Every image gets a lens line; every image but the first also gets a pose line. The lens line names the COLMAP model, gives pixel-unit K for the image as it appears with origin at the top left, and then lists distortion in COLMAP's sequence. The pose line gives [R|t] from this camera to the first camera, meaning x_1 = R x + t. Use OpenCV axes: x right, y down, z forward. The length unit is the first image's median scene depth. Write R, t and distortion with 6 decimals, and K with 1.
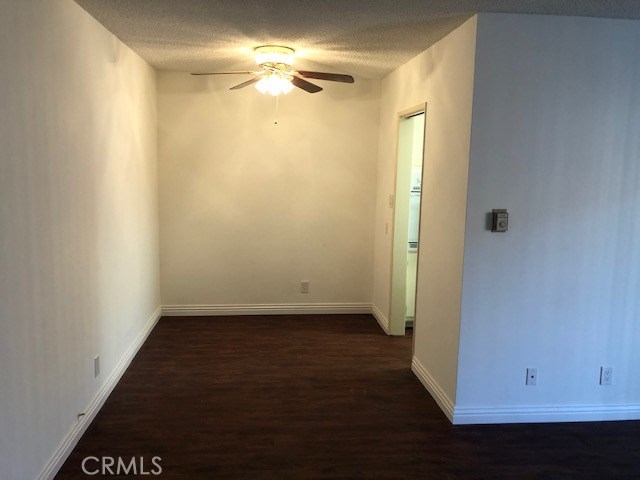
lens RADIAL K [[520.3, 0, 311.9], [0, 520.3, 238.1], [0, 0, 1]] dist [0.009049, 0.001514]
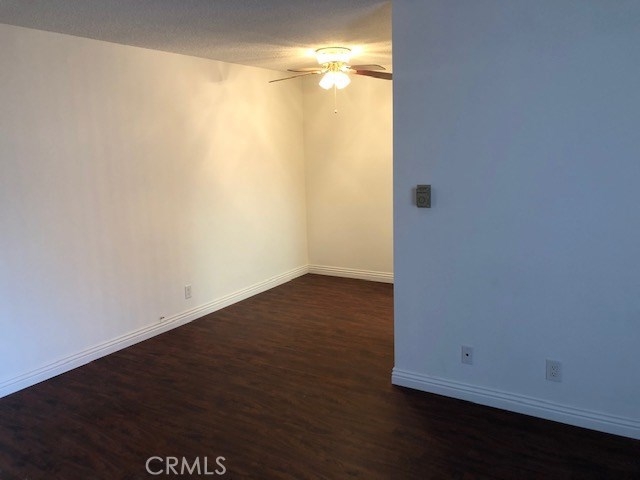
lens RADIAL K [[520.3, 0, 311.9], [0, 520.3, 238.1], [0, 0, 1]] dist [0.009049, 0.001514]
pose [[0.791415, 0.056361, -0.608676, 0.762482], [-0.031202, 0.998167, 0.051856, 0.003050], [0.610483, -0.022047, 0.791723, 0.041024]]
